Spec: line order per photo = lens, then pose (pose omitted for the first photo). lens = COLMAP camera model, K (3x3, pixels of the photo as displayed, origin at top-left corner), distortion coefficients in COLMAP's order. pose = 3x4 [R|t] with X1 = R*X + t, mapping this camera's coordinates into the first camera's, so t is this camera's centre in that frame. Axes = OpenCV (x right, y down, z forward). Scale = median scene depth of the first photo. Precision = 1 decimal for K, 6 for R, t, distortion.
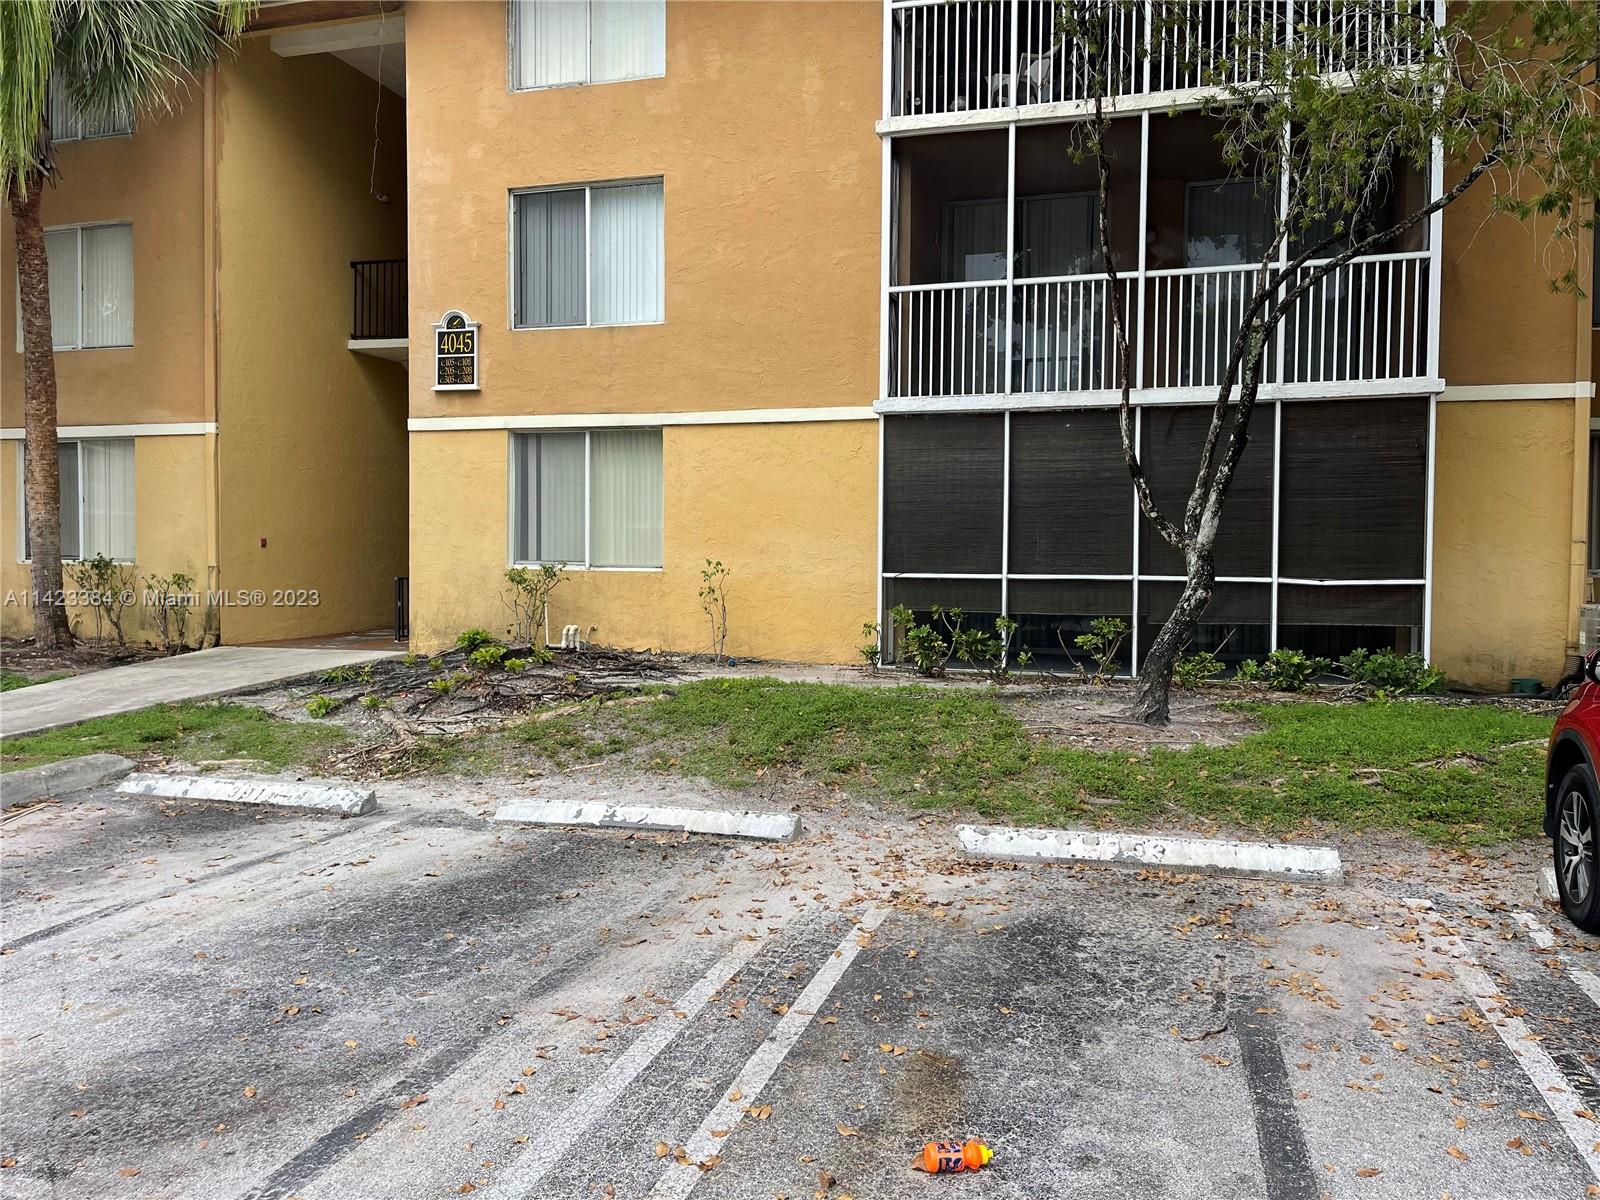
lens RADIAL K [[1194.8, 0, 804.8], [0, 1194.8, 605.2], [0, 0, 1]] dist [0.032151, -0.042490]
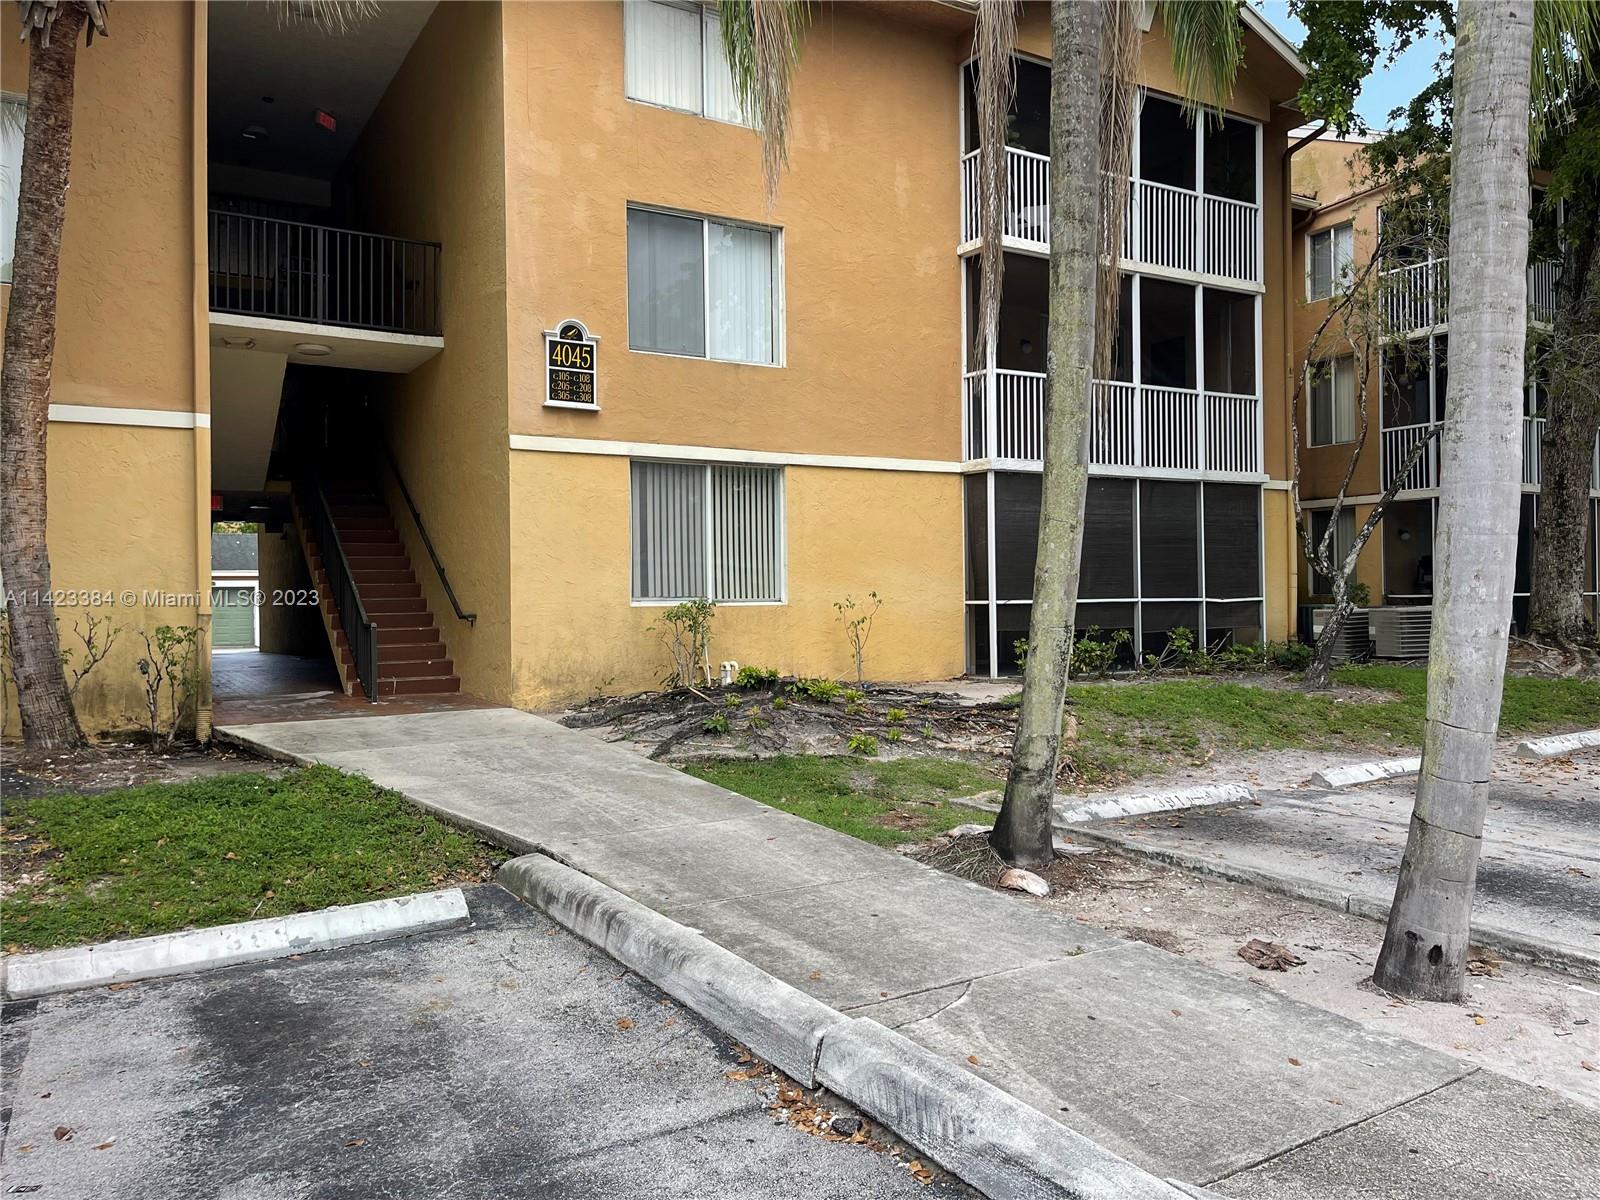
lens RADIAL K [[1194.8, 0, 806.0], [0, 1194.8, 589.3], [0, 0, 1]] dist [0.032151, -0.042490]
pose [[0.675105, -0.013126, 0.737605, -0.840183], [0.044219, 0.998764, -0.022699, -0.016829], [-0.736395, 0.047940, 0.674851, 0.278854]]
